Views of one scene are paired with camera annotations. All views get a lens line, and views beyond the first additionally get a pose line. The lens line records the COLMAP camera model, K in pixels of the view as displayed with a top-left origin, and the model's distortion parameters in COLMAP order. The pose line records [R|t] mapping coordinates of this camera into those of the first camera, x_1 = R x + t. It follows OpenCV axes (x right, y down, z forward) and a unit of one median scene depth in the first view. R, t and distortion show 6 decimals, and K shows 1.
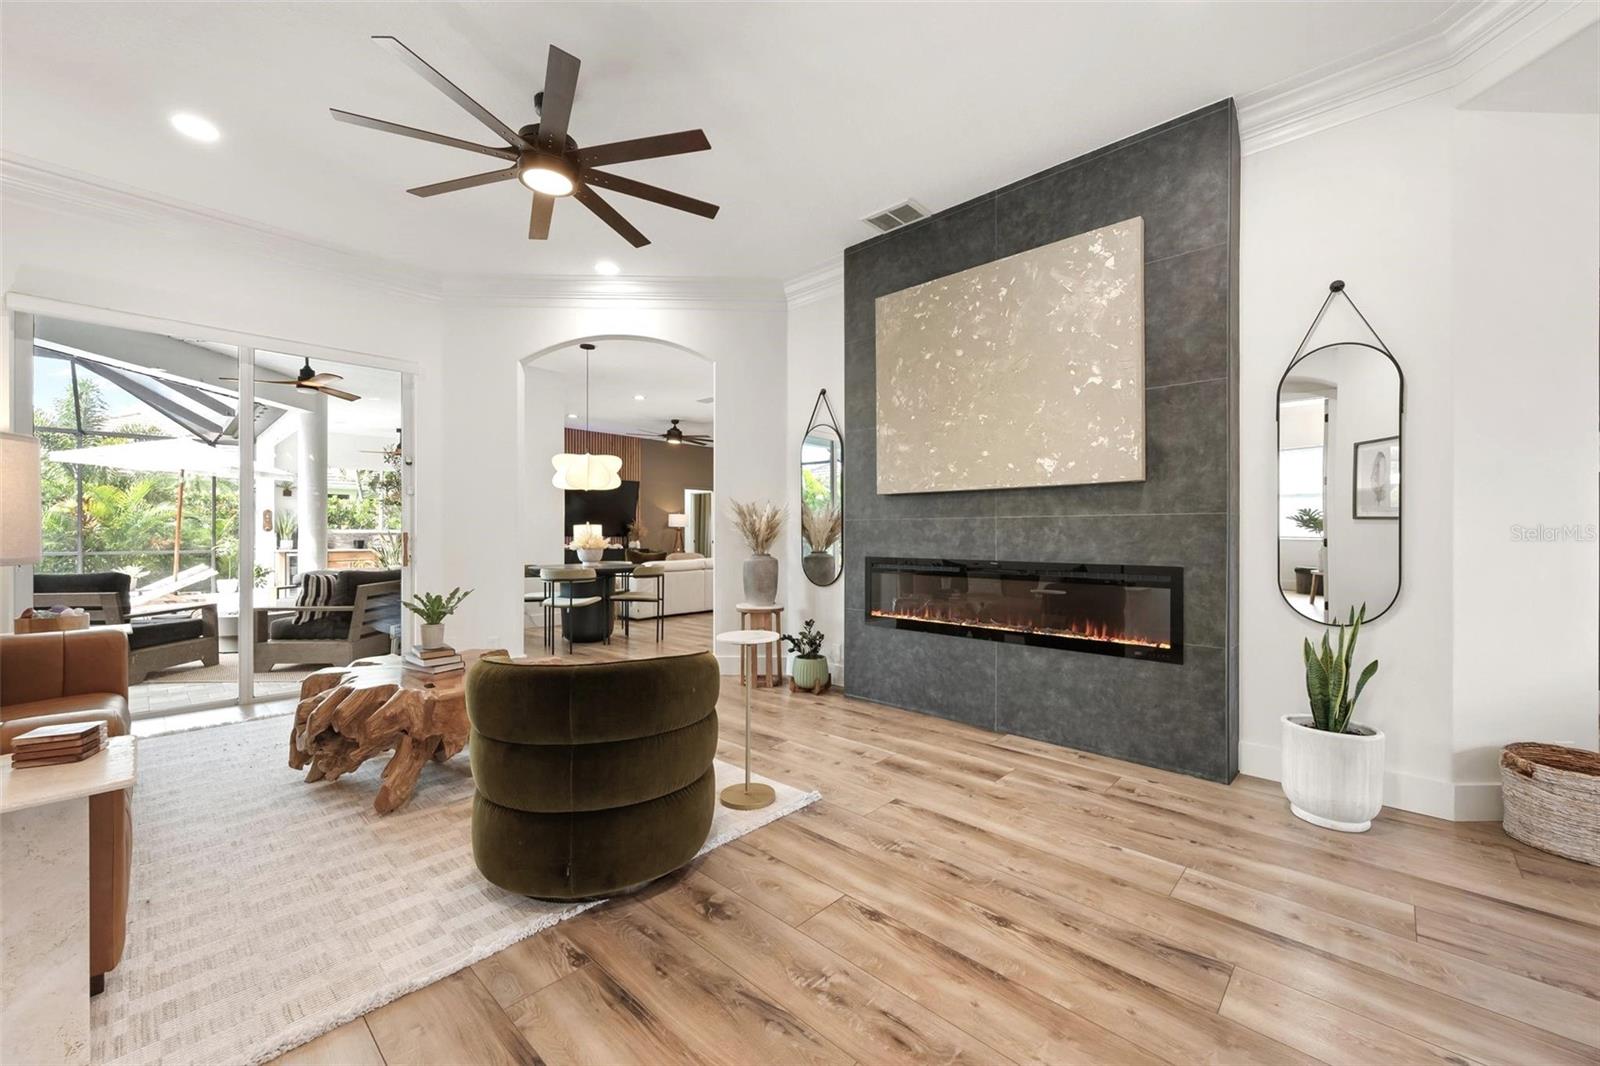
lens RADIAL K [[621.9, 0, 801.2], [0, 621.9, 535.3], [0, 0, 1]] dist [0.003050, -0.000282]
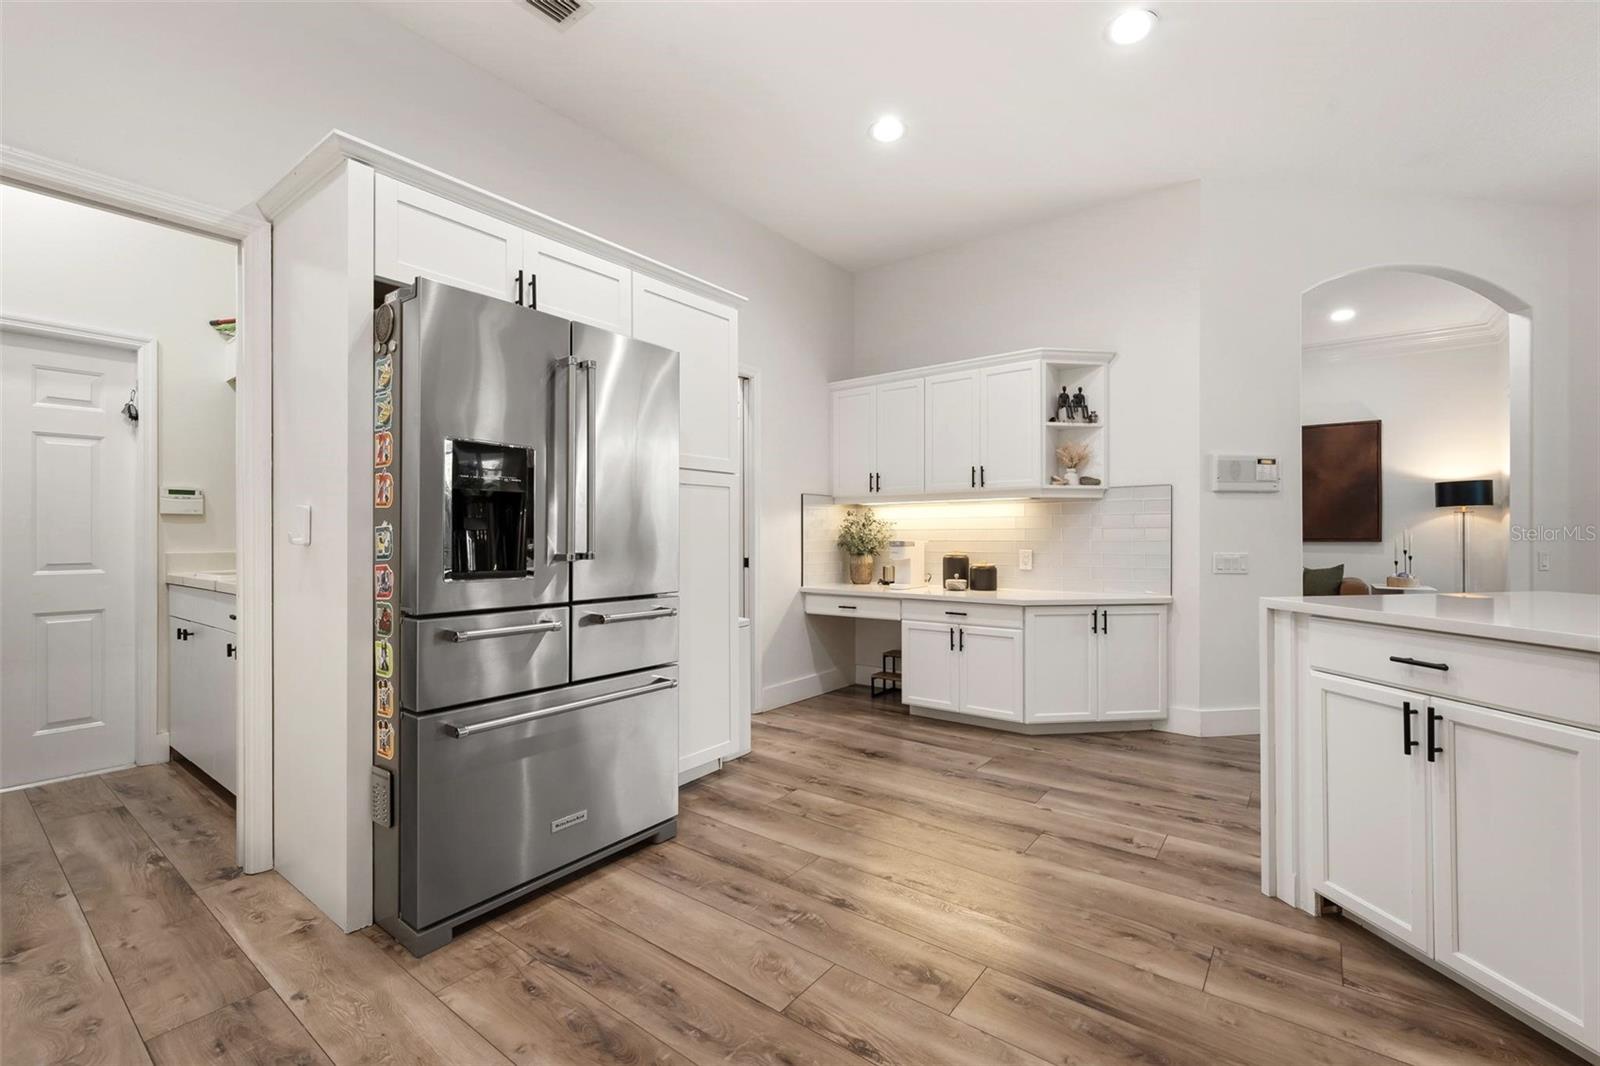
lens RADIAL K [[687.0, 0, 797.5], [0, 687.0, 536.5], [0, 0, 1]] dist [0.004312, 0.000686]
pose [[-0.993825, -0.003228, -0.110913, -0.124237], [-0.003218, 0.999995, -0.000276, -0.003317], [0.110914, 0.000083, -0.993830, 0.854229]]
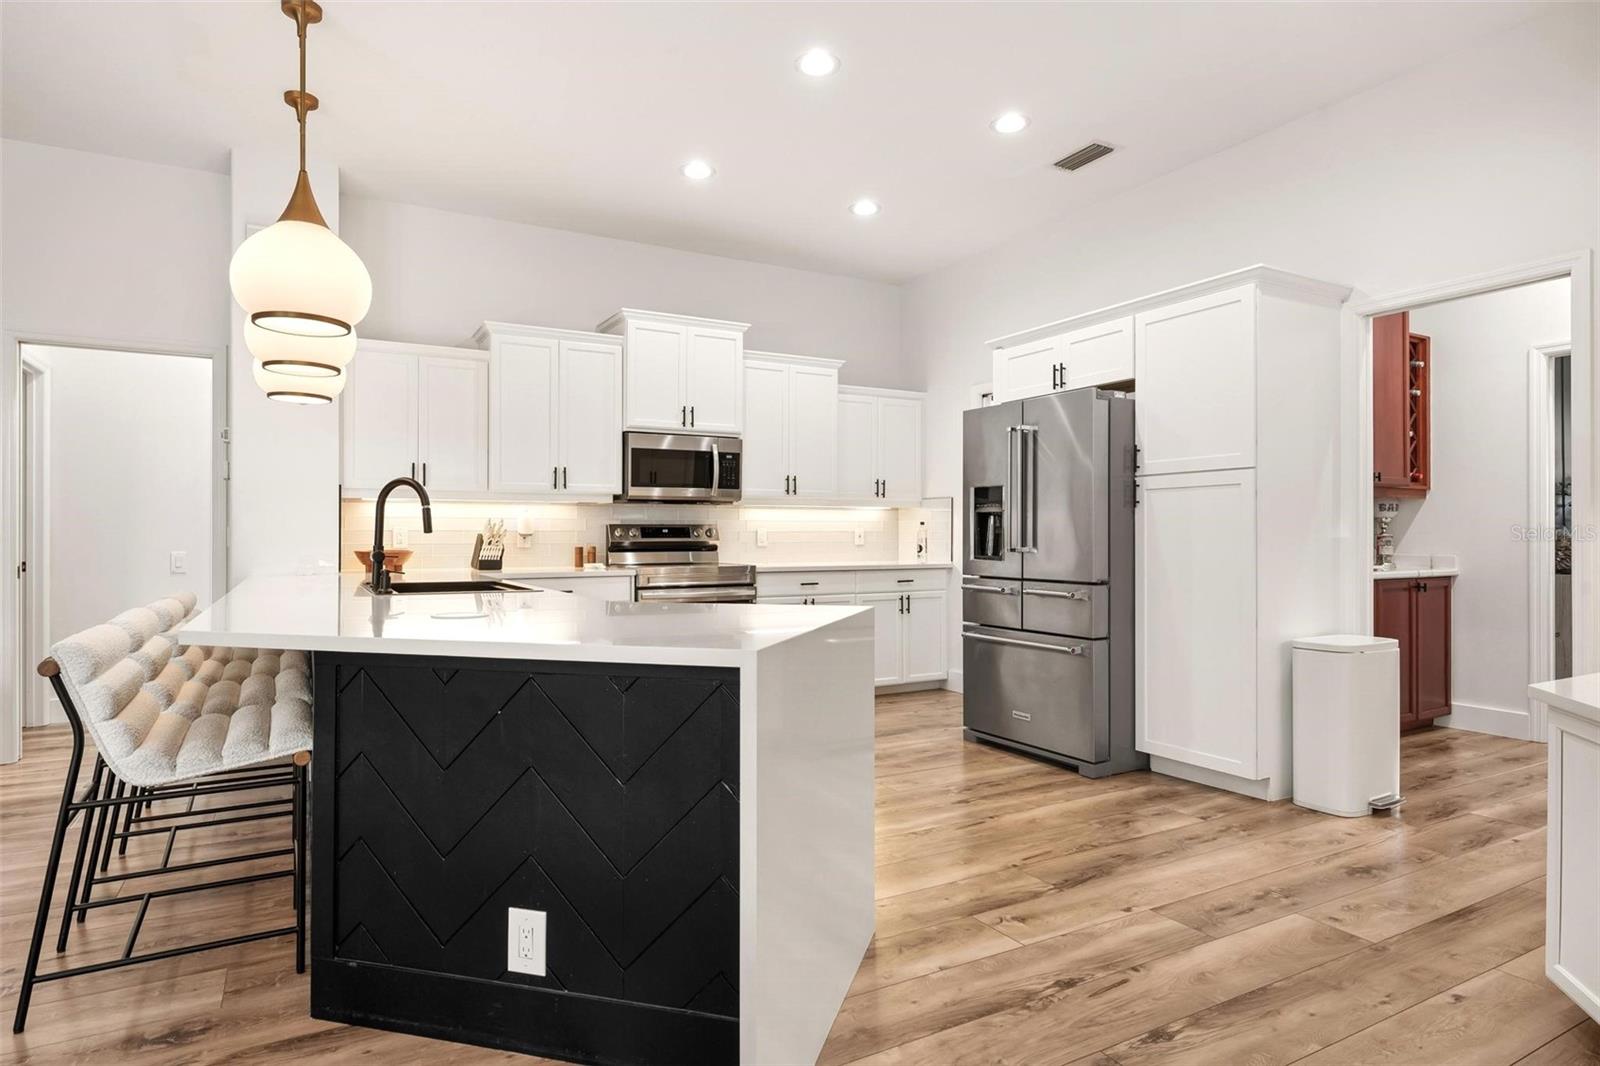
lens RADIAL K [[915.8, 0, 788.7], [0, 915.8, 524.9], [0, 0, 1]] dist [0.005719, -0.001385]
pose [[0.320020, 0.007211, 0.947383, -0.403593], [0.003337, 0.999956, -0.008739, -0.004779], [-0.947405, 0.005958, 0.319982, 0.683681]]
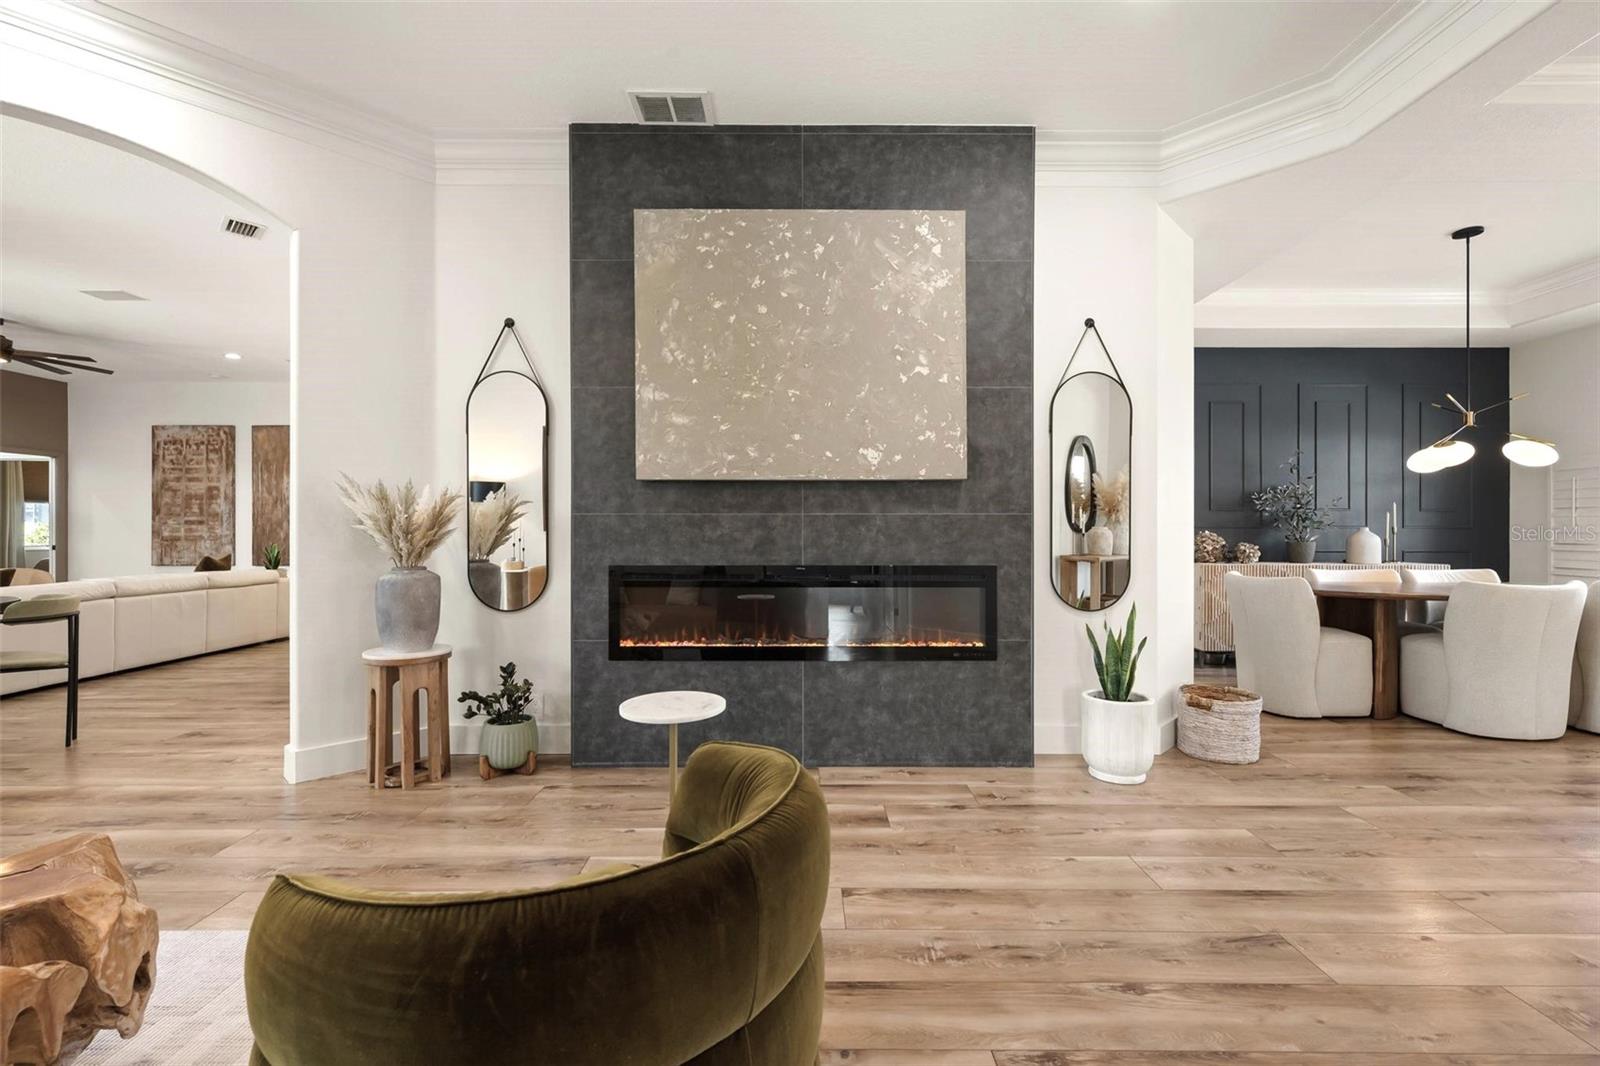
lens RADIAL K [[698.1, 0, 802.4], [0, 698.1, 535.1], [0, 0, 1]] dist [0.000611, -0.000366]
pose [[0.730308, -0.004377, 0.683104, -0.370104], [0.002562, 0.999990, 0.003668, -0.004145], [-0.683114, -0.000928, 0.730312, 0.341606]]
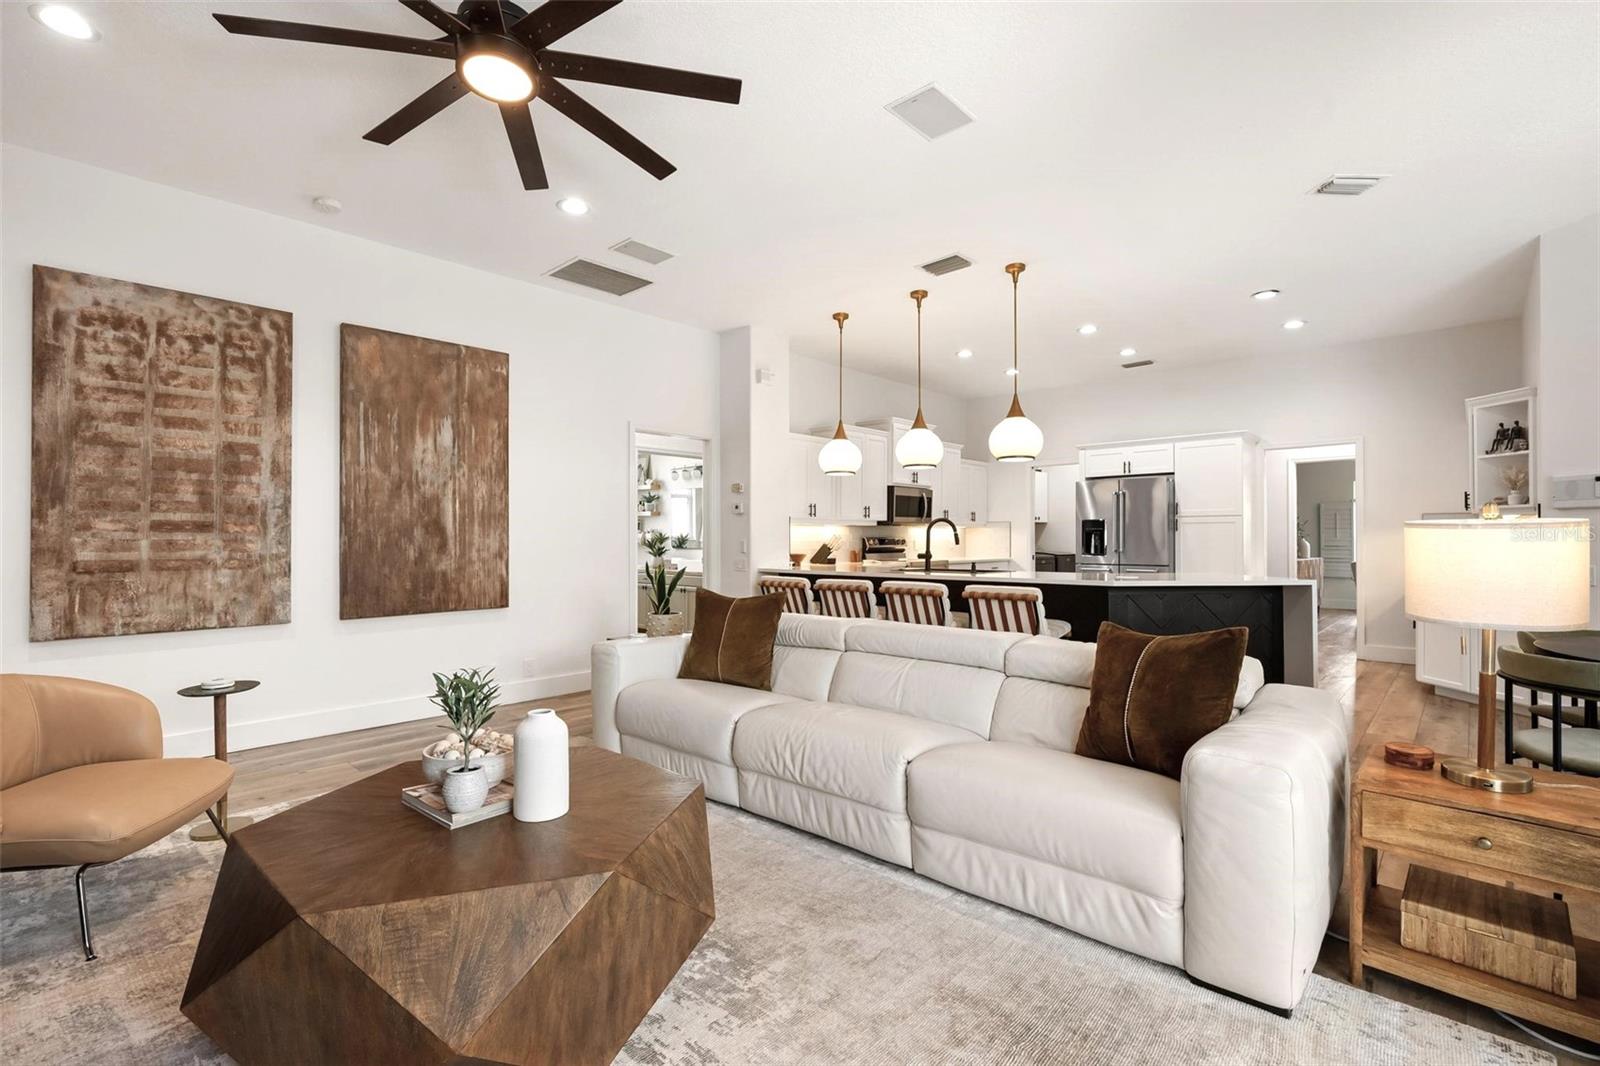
lens RADIAL K [[747.1, 0, 796.9], [0, 747.1, 529.1], [0, 0, 1]] dist [0.012483, -0.000331]
pose [[0.002052, 0.009409, 0.999954, -0.615944], [0.004166, 0.999947, -0.009418, -0.009887], [-0.999989, 0.004185, 0.002012, 0.933779]]
